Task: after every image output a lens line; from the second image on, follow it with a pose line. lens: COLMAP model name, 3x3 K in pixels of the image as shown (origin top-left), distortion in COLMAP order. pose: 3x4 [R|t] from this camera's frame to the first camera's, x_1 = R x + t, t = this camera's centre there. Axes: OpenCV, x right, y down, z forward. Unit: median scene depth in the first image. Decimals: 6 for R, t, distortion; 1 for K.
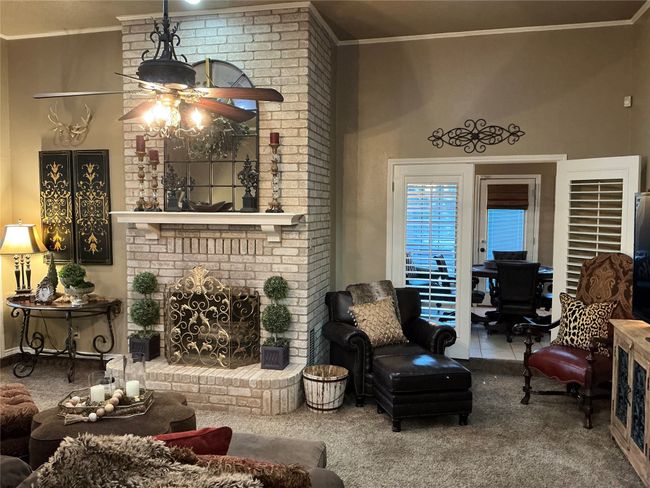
lens RADIAL K [[542.6, 0, 320.1], [0, 542.6, 246.7], [0, 0, 1]] dist [0.088136, -0.019330]
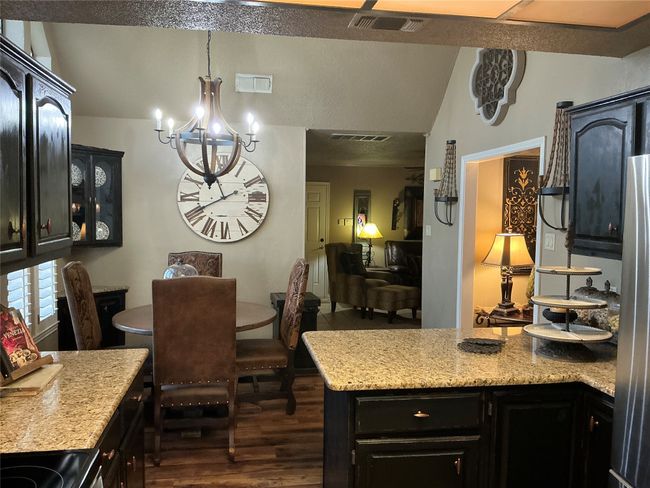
lens RADIAL K [[542.6, 0, 325.1], [0, 542.6, 242.9], [0, 0, 1]] dist [0.088136, -0.019330]
pose [[0.919865, -0.016339, 0.391896, -1.162646], [0.011647, 0.999829, 0.014346, -0.040874], [-0.392063, -0.008632, 0.919898, 0.263158]]
